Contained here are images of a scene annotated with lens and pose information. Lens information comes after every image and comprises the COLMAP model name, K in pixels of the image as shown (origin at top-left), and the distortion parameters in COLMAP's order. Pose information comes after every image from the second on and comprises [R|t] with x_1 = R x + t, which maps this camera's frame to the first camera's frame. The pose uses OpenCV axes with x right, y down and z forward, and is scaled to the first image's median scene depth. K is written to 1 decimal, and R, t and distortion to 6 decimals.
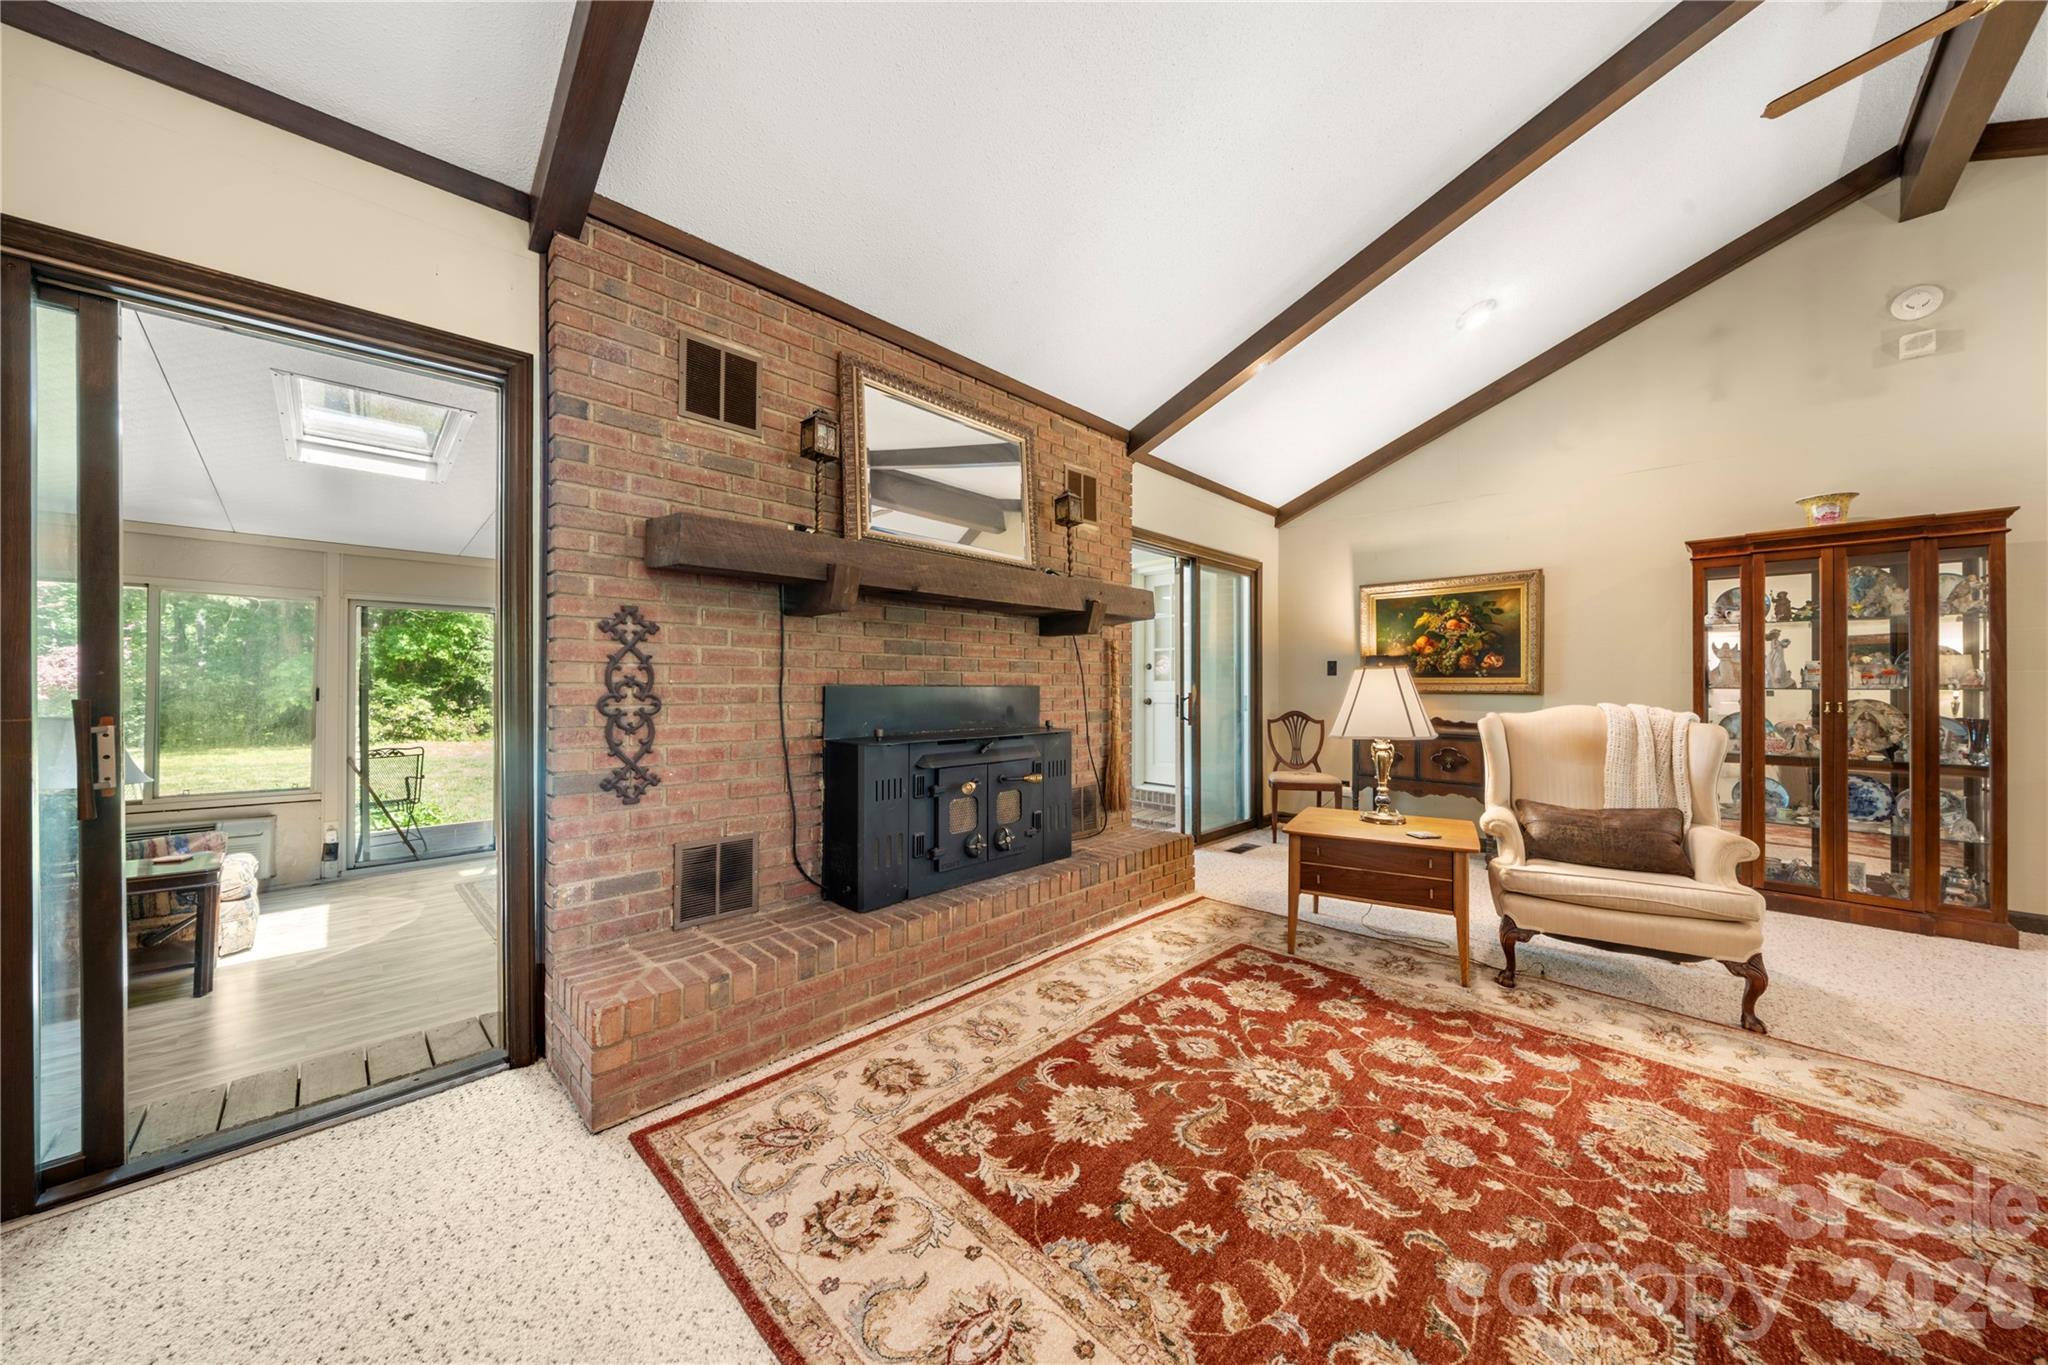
lens RADIAL K [[696.4, 0, 1018.5], [0, 696.4, 680.3], [0, 0, 1]] dist [-0.004254, -0.000059]
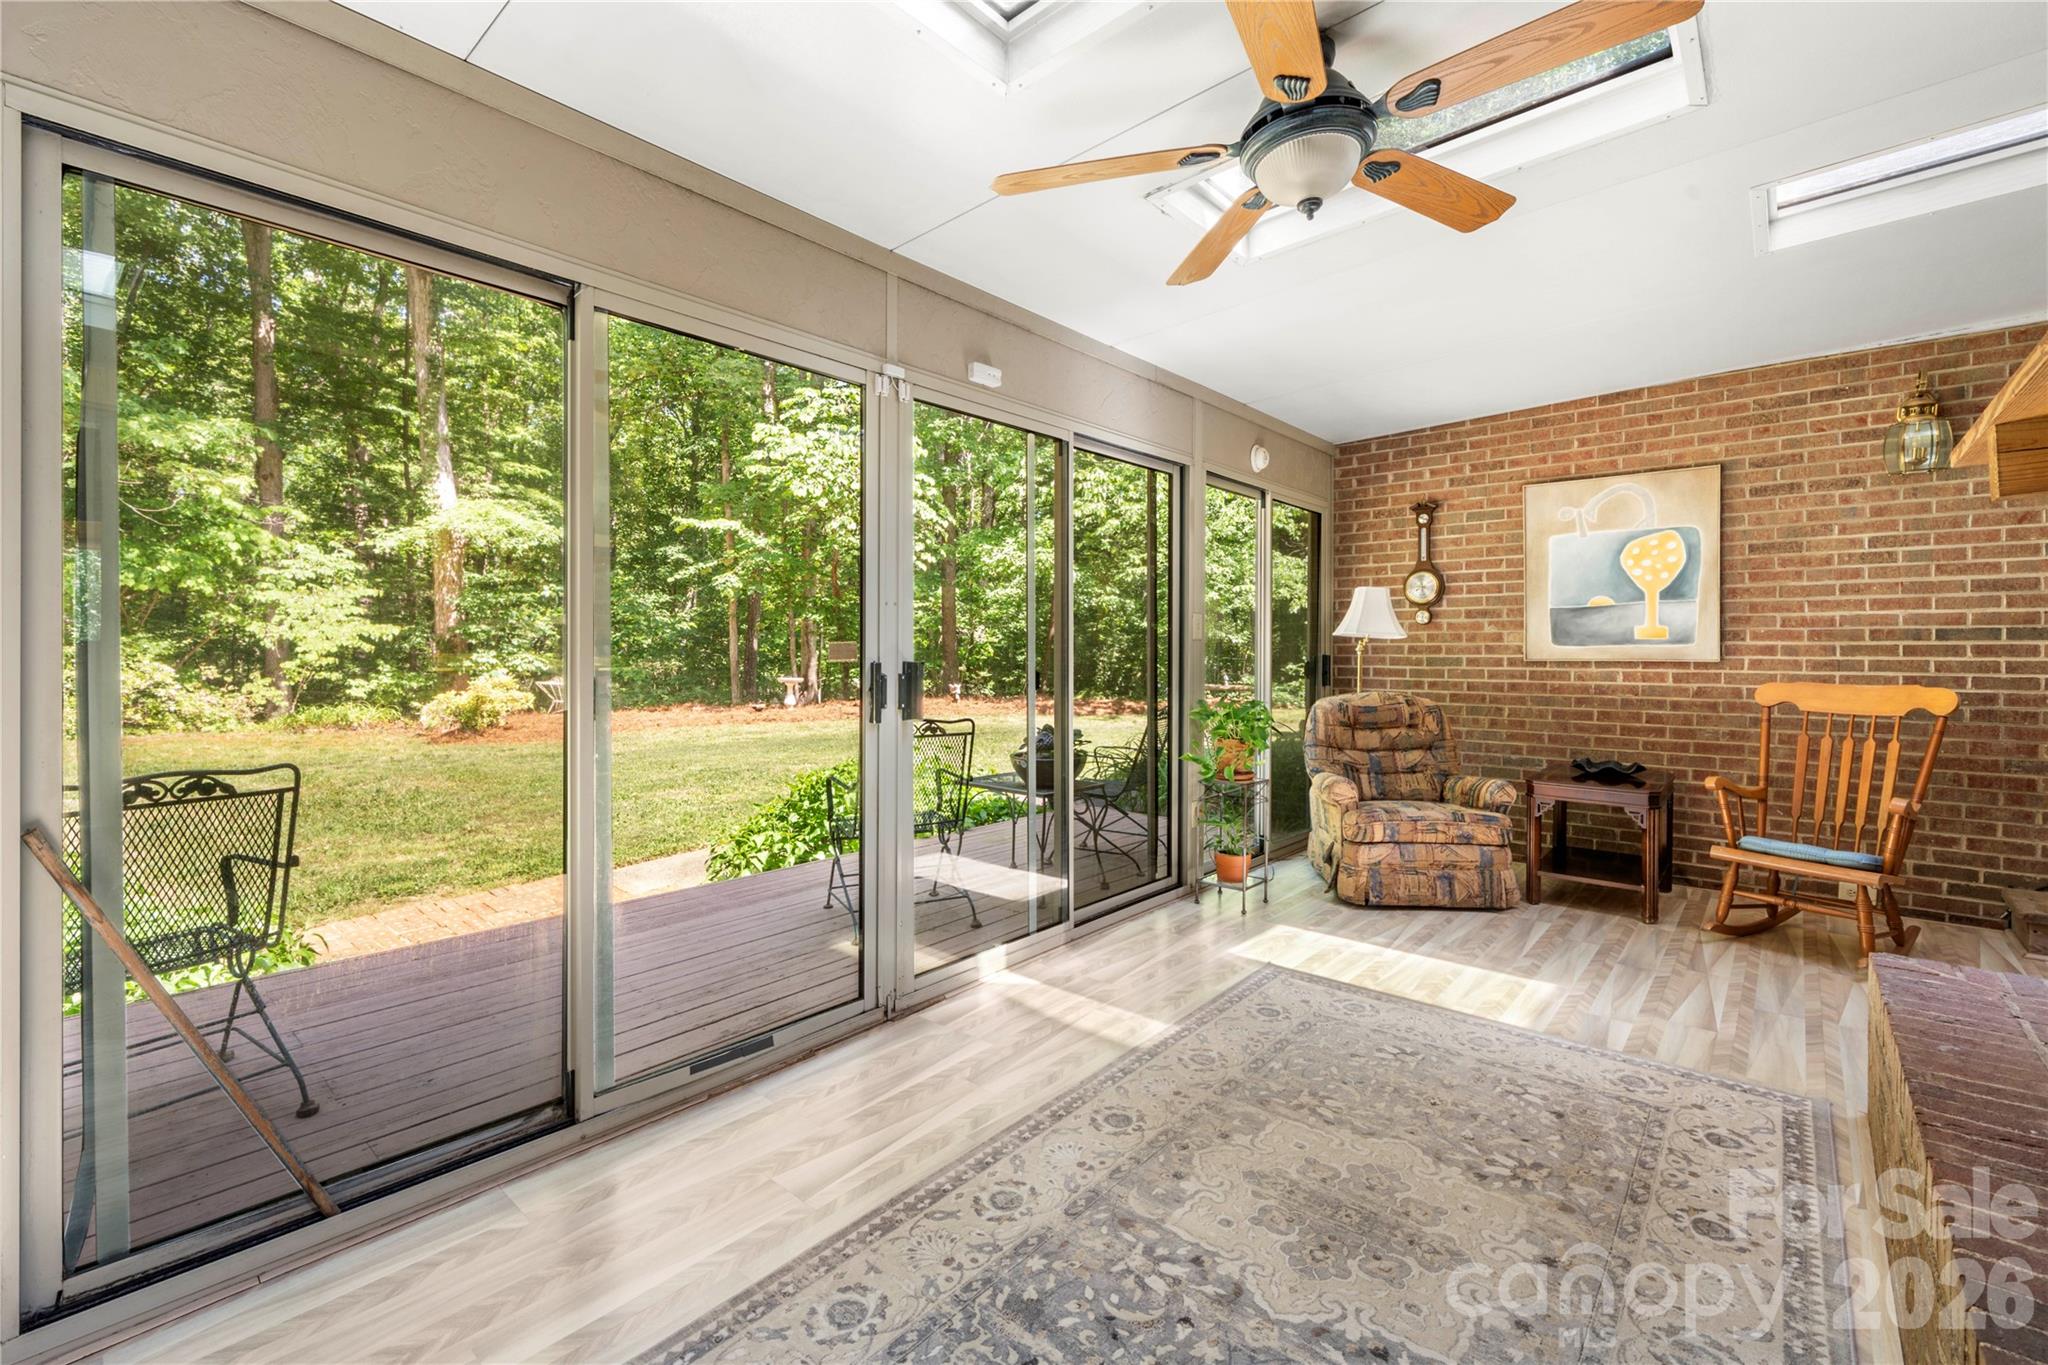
lens RADIAL K [[896.9, 0, 1025.8], [0, 896.9, 657.9], [0, 0, 1]] dist [-0.000459, 0.000387]
pose [[0.997178, 0.002553, 0.075035, -1.758905], [-0.003514, 0.999913, 0.012680, 0.115210], [-0.074996, -0.012907, 0.997100, 1.807706]]
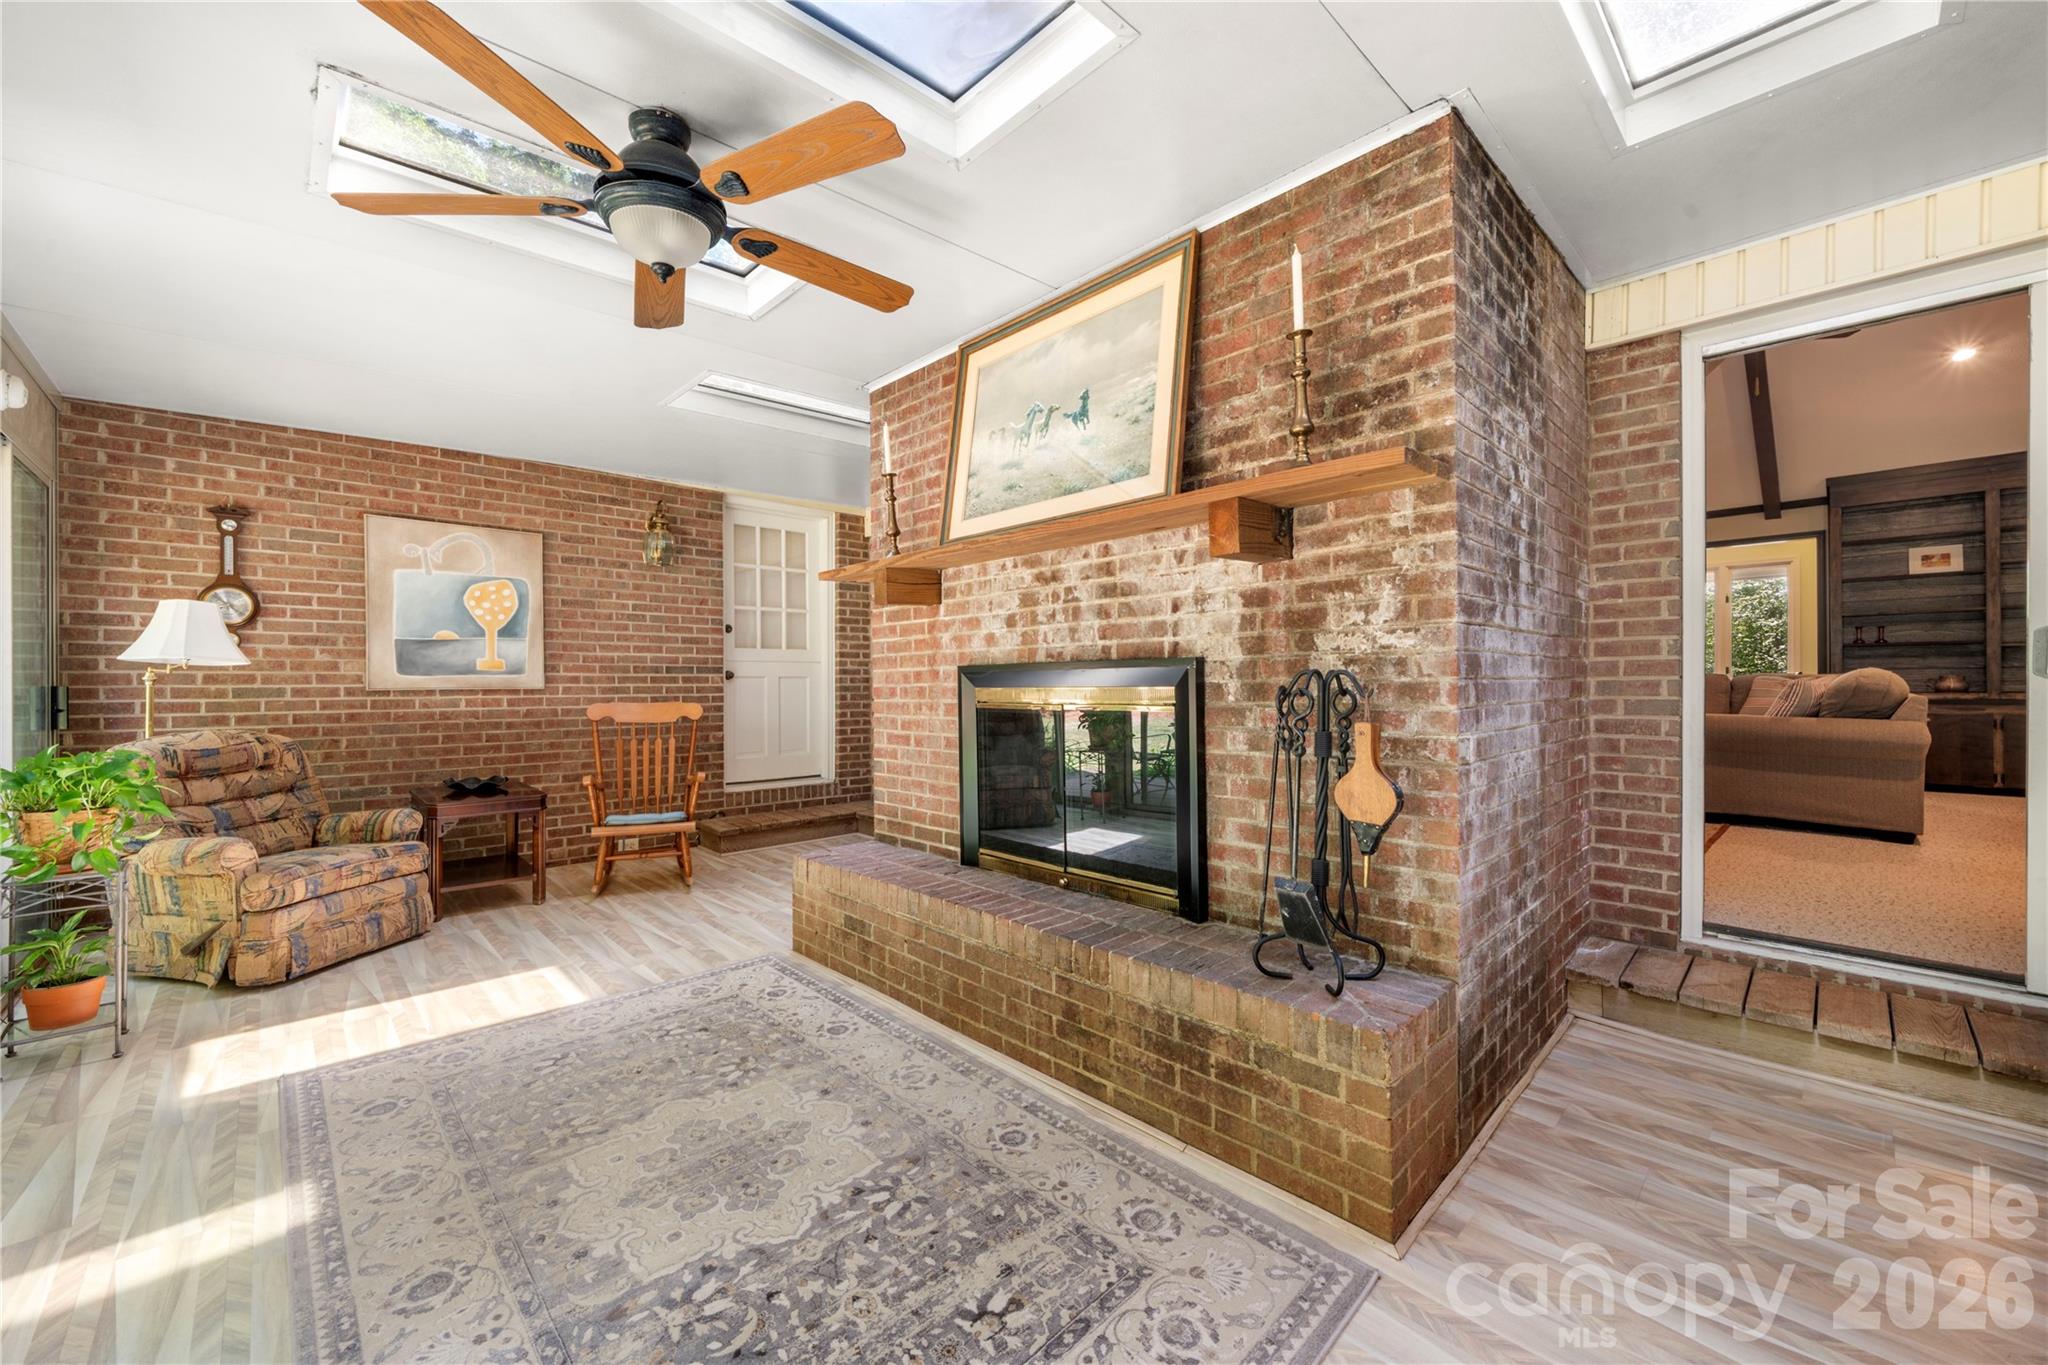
lens RADIAL K [[780.2, 0, 1023.6], [0, 780.2, 683.2], [0, 0, 1]] dist [-0.003222, 0.000213]
pose [[0.021468, -0.000959, 0.999769, -1.872704], [-0.004087, 0.999991, 0.001047, 0.116354], [-0.999761, -0.004108, 0.021464, 1.916412]]
